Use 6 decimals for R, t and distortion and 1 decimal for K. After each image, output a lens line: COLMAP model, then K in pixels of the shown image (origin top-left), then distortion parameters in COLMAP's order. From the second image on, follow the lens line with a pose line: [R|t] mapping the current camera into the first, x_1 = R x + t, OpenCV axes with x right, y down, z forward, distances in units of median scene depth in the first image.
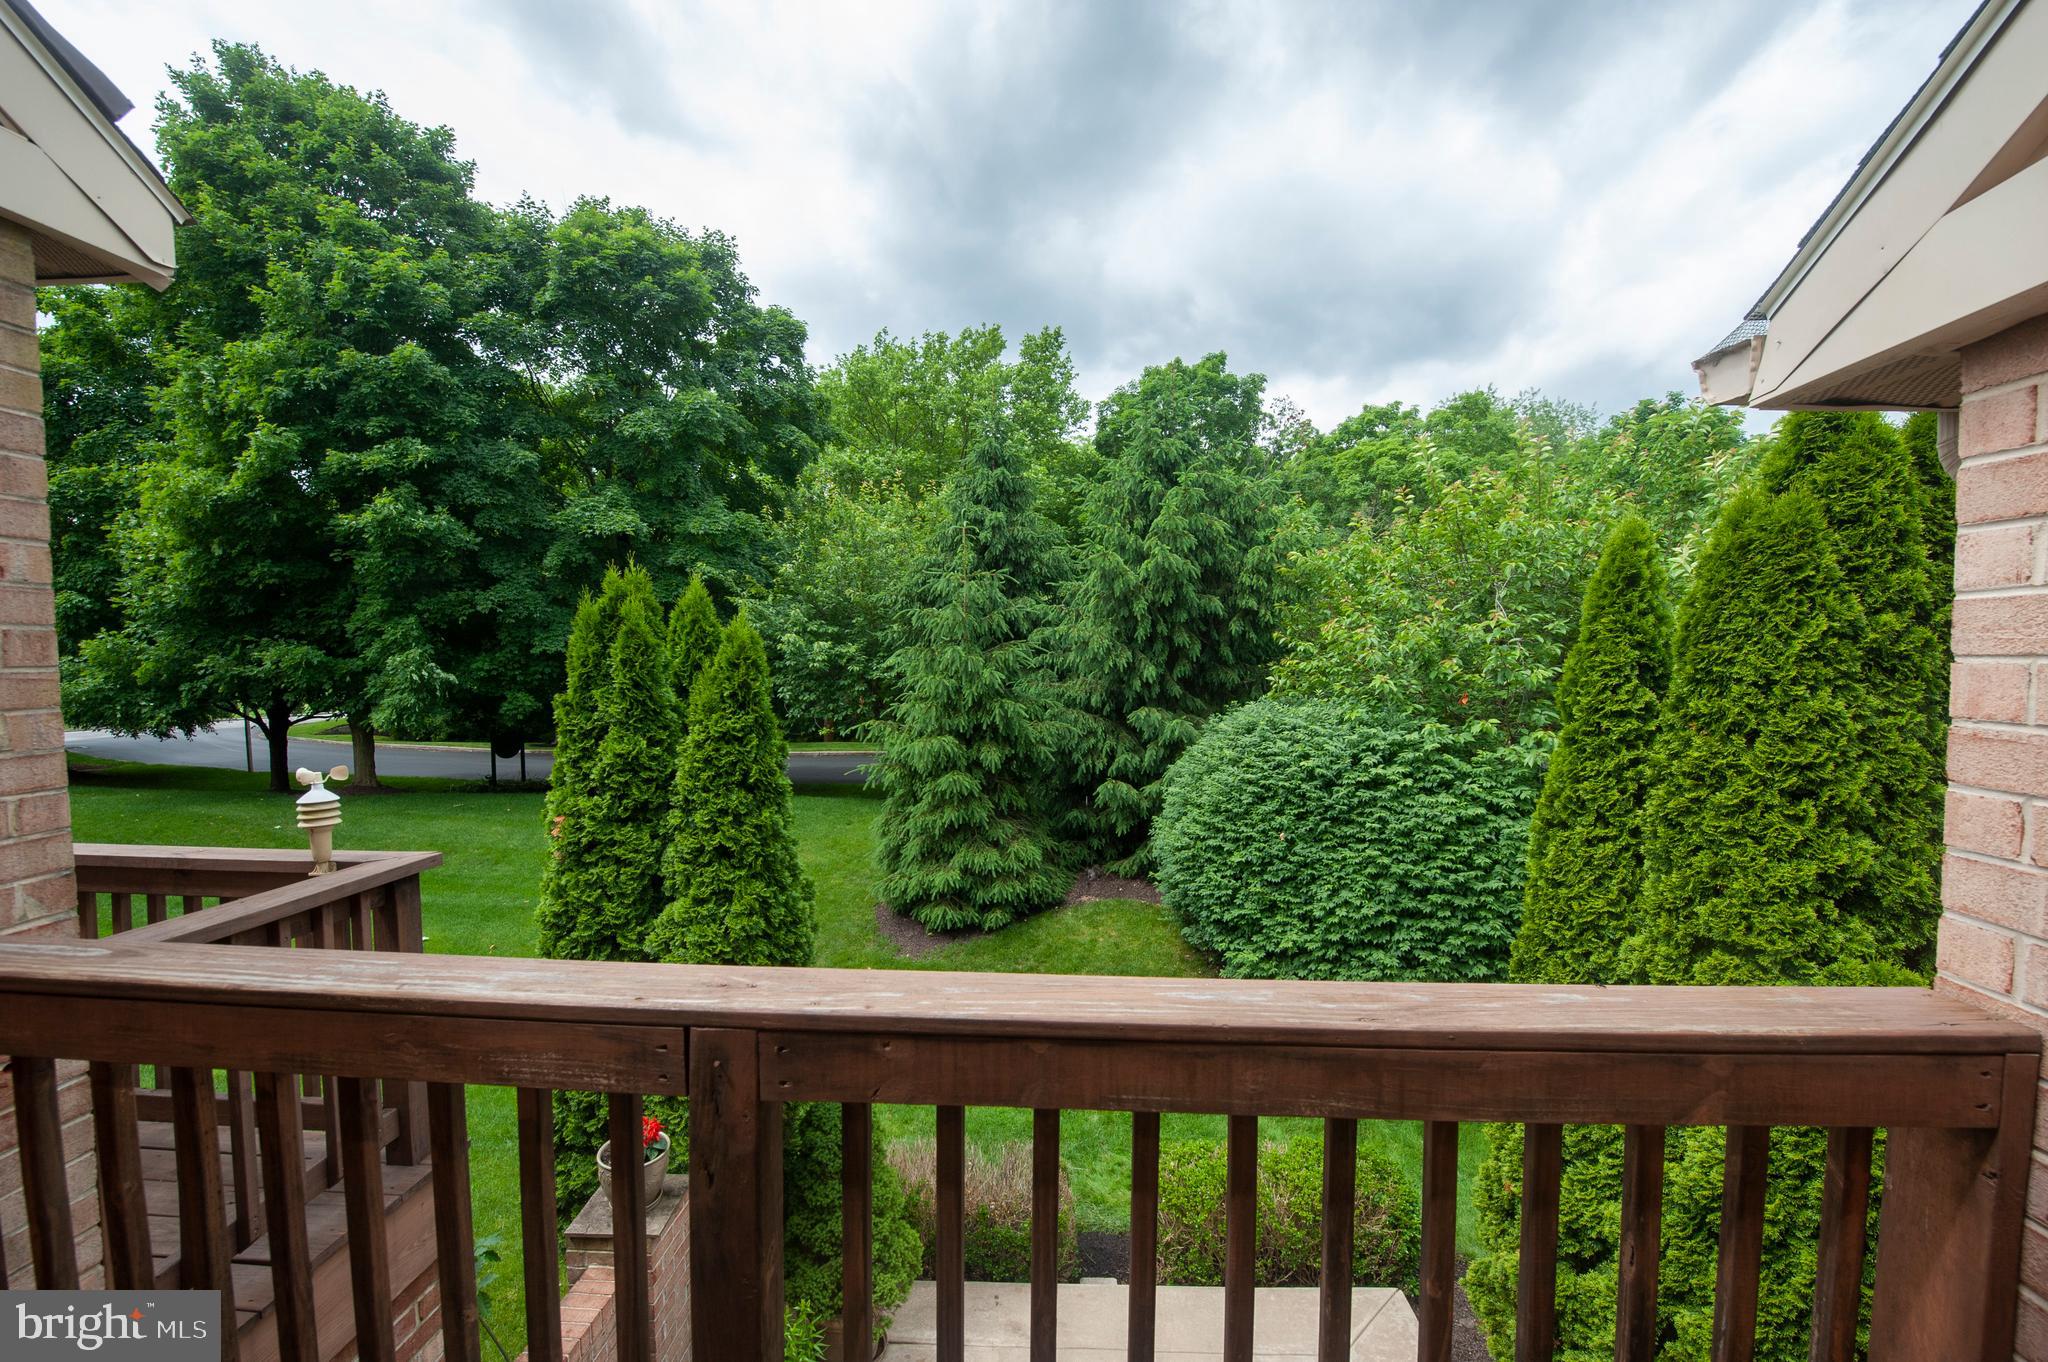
lens RADIAL K [[819.5, 0, 1025.2], [0, 819.5, 685.8], [0, 0, 1]] dist [-0.011976, -0.002716]
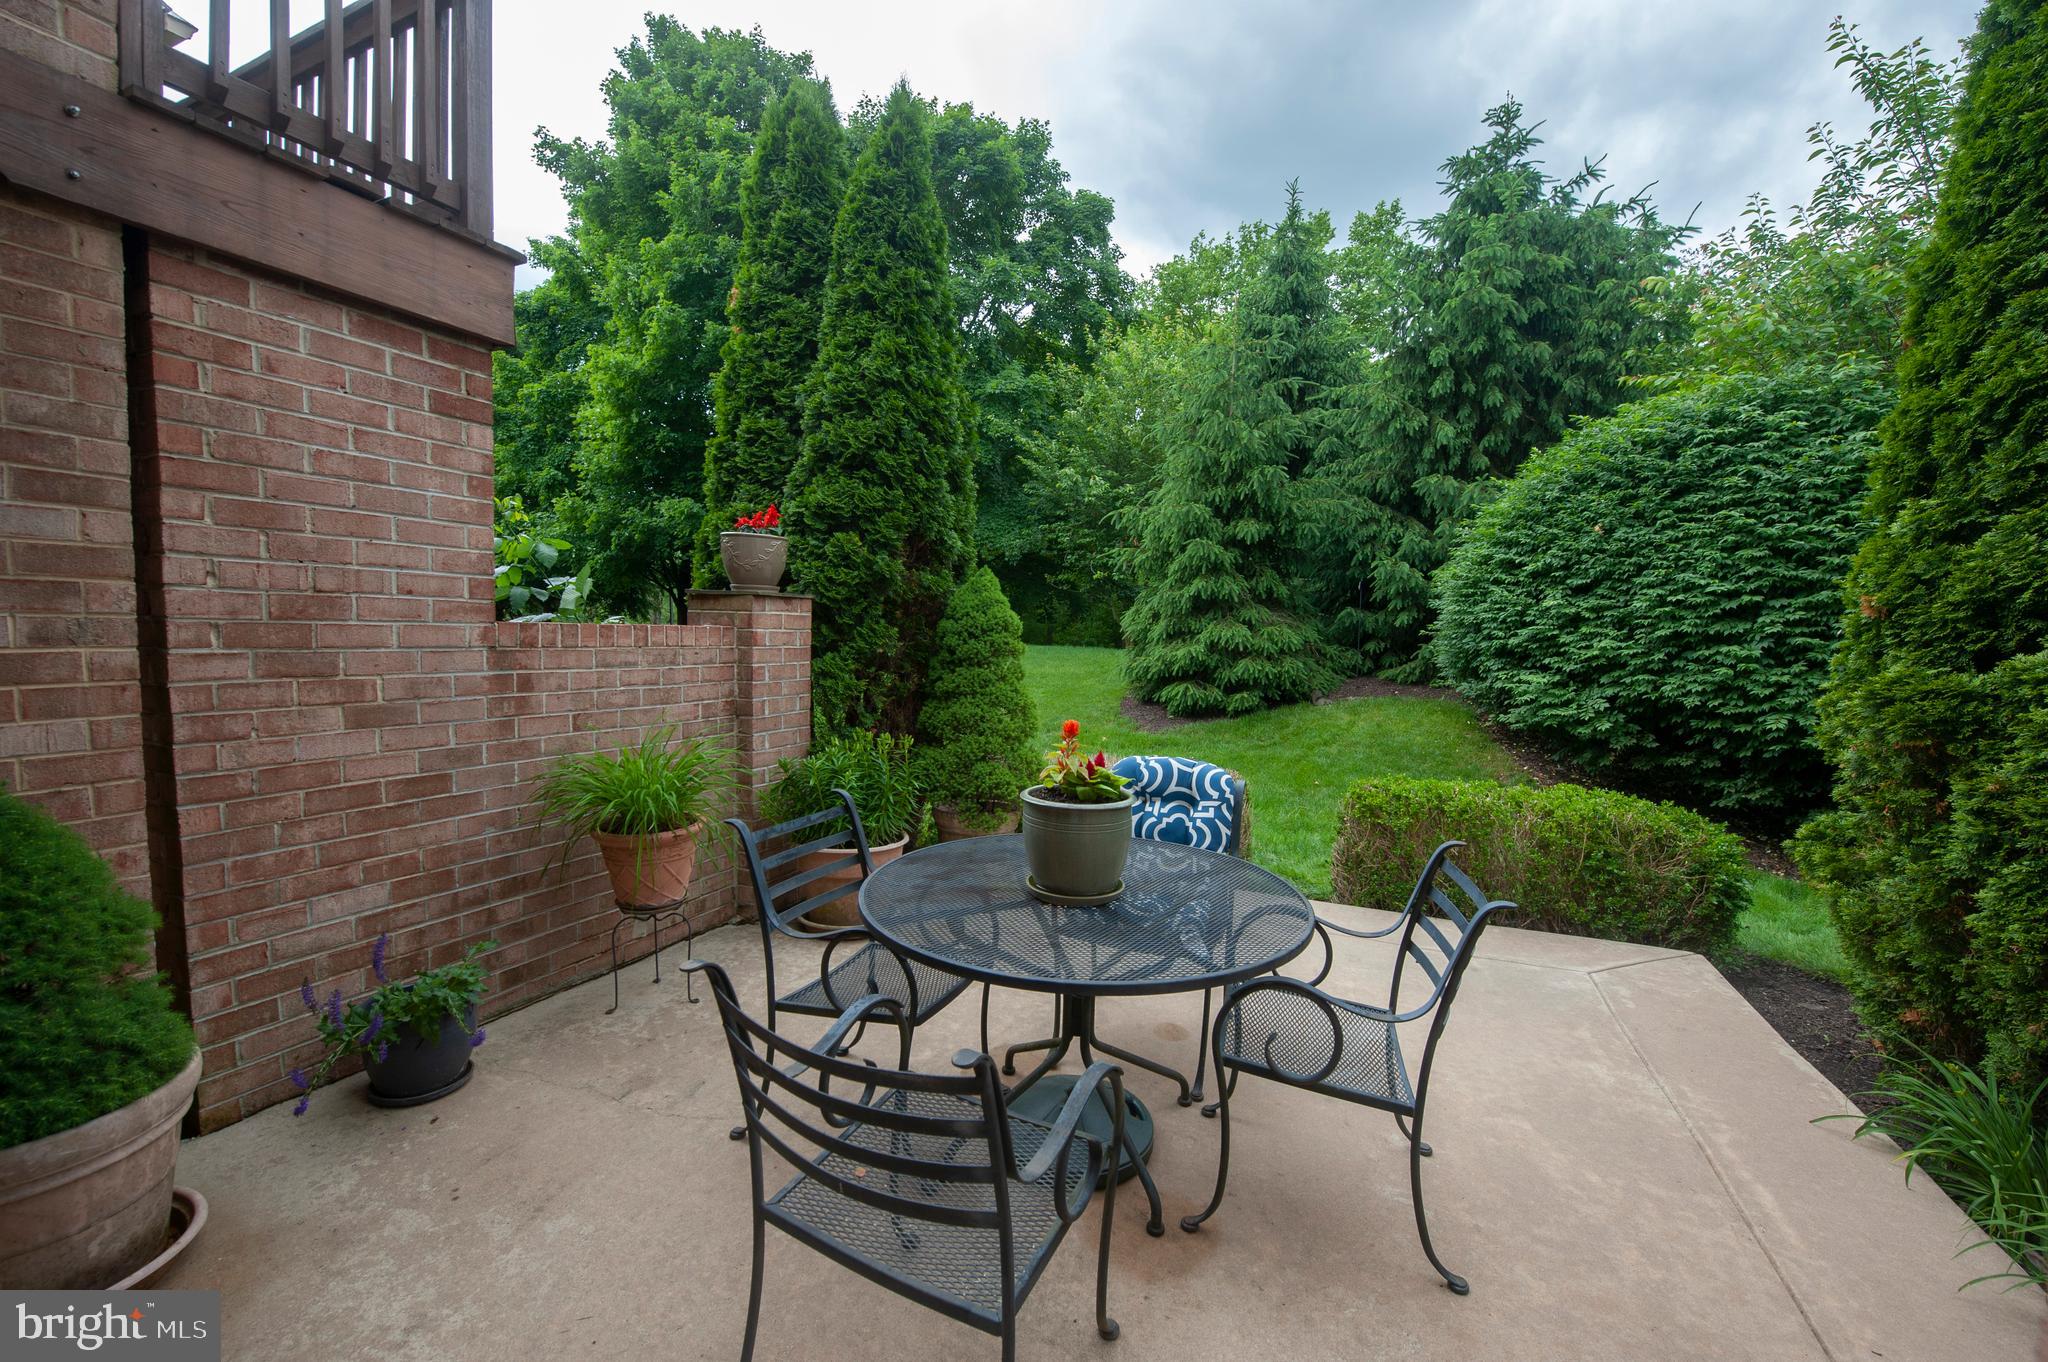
lens RADIAL K [[819.5, 0, 1032.1], [0, 819.5, 690.5], [0, 0, 1]] dist [-0.011976, -0.002716]
pose [[0.928952, 0.057598, -0.365691, 0.071517], [-0.048083, 0.998227, 0.035080, 0.223806], [0.367063, -0.015004, 0.930075, 0.055144]]
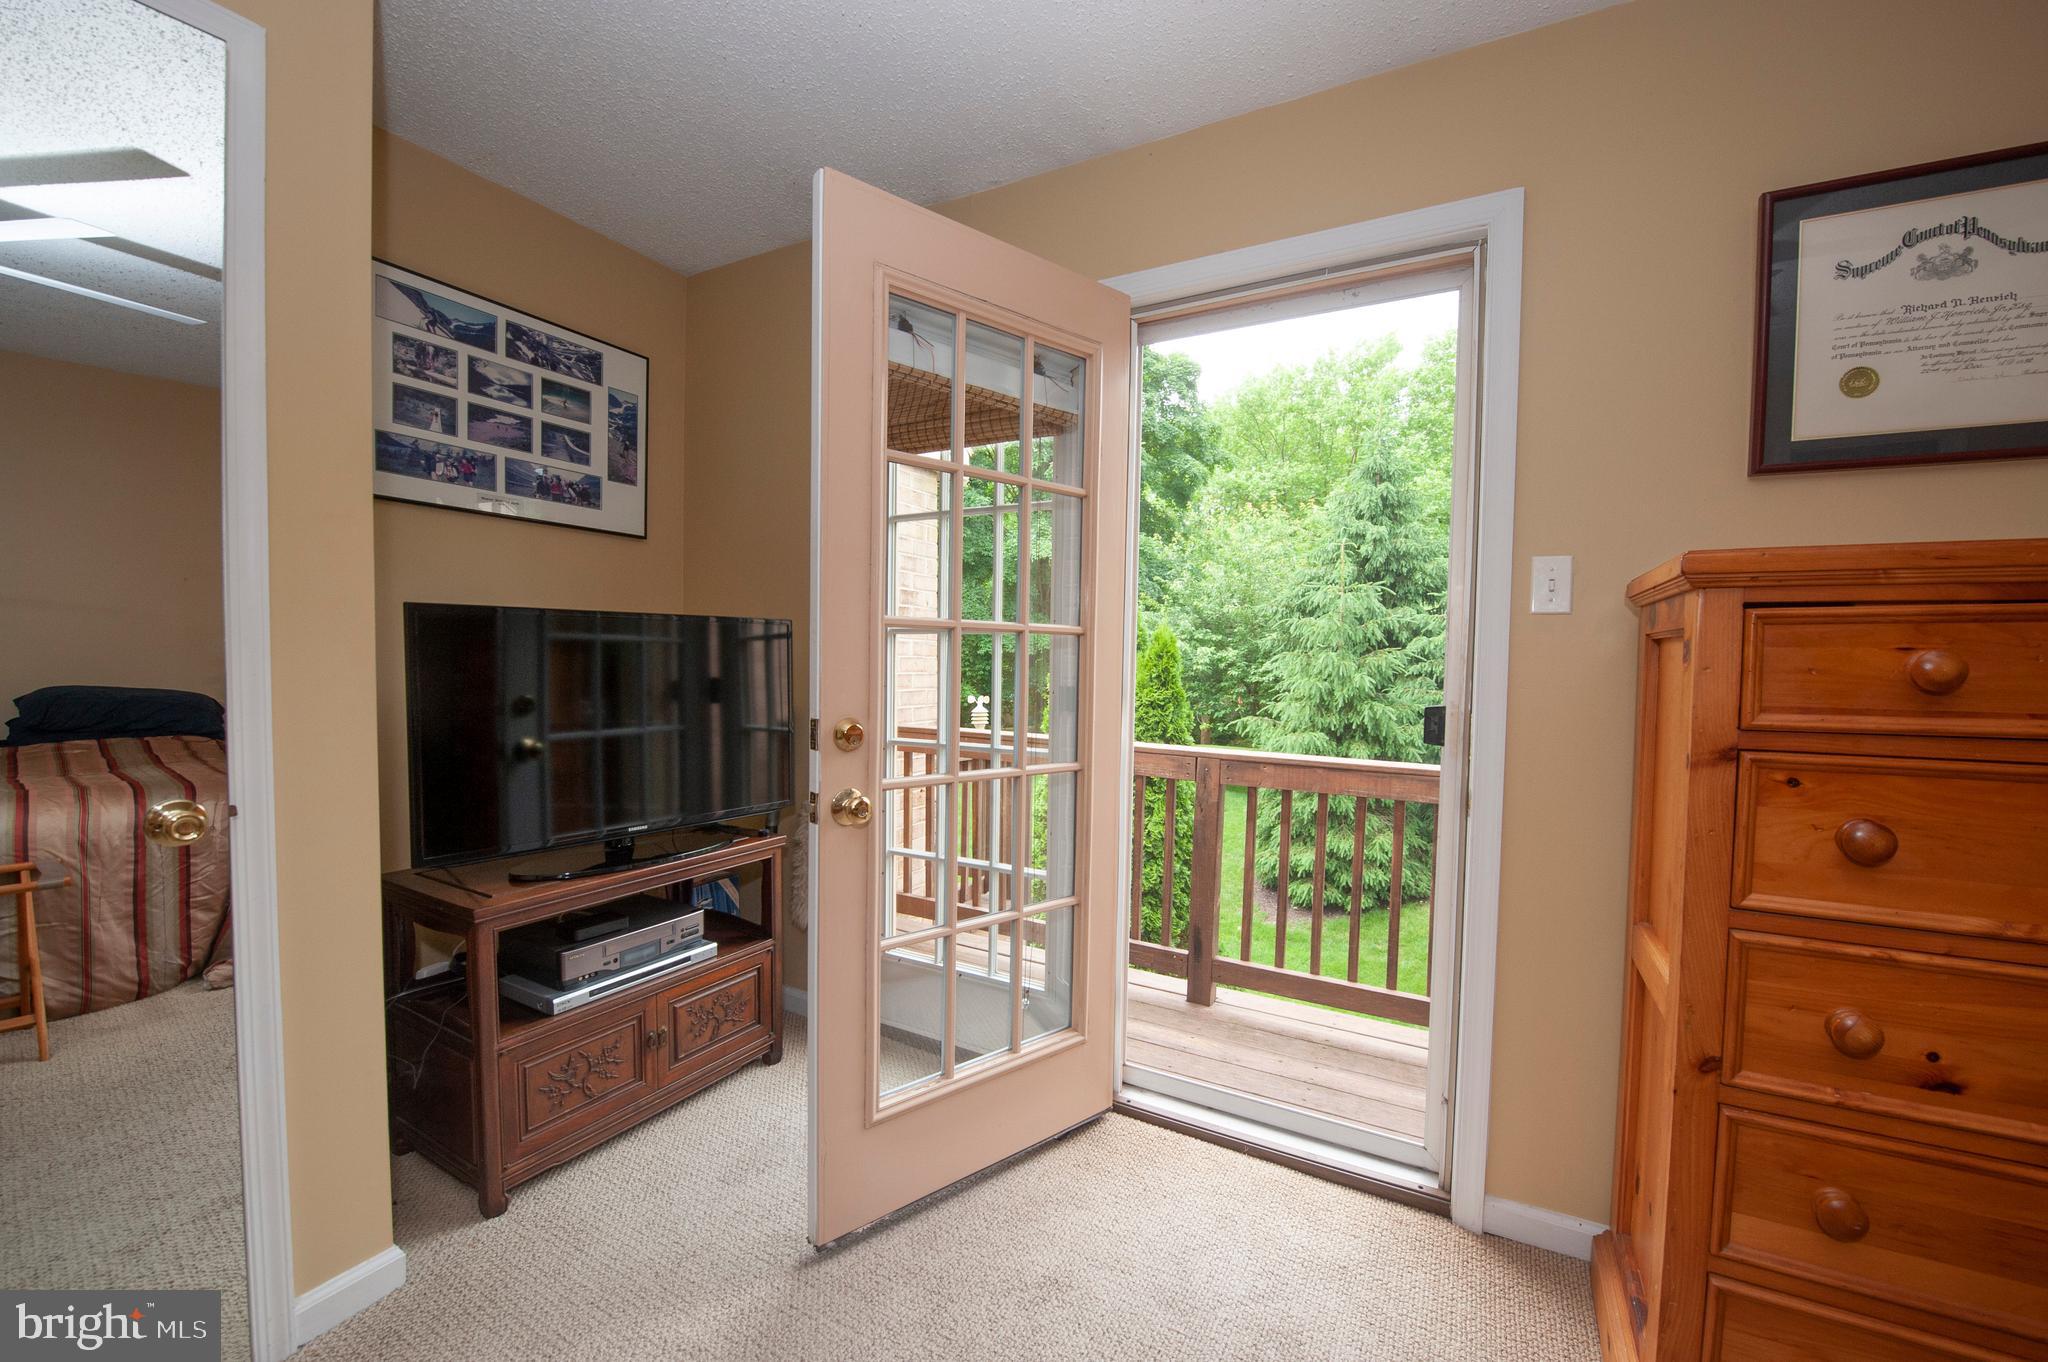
lens RADIAL K [[819.5, 0, 1028.0], [0, 819.5, 687.0], [0, 0, 1]] dist [-0.011976, -0.002716]
pose [[0.900136, 0.035152, -0.434189, 0.027779], [-0.039681, 0.999211, -0.001369, 0.014958], [0.433798, 0.018462, 0.900821, -0.161285]]
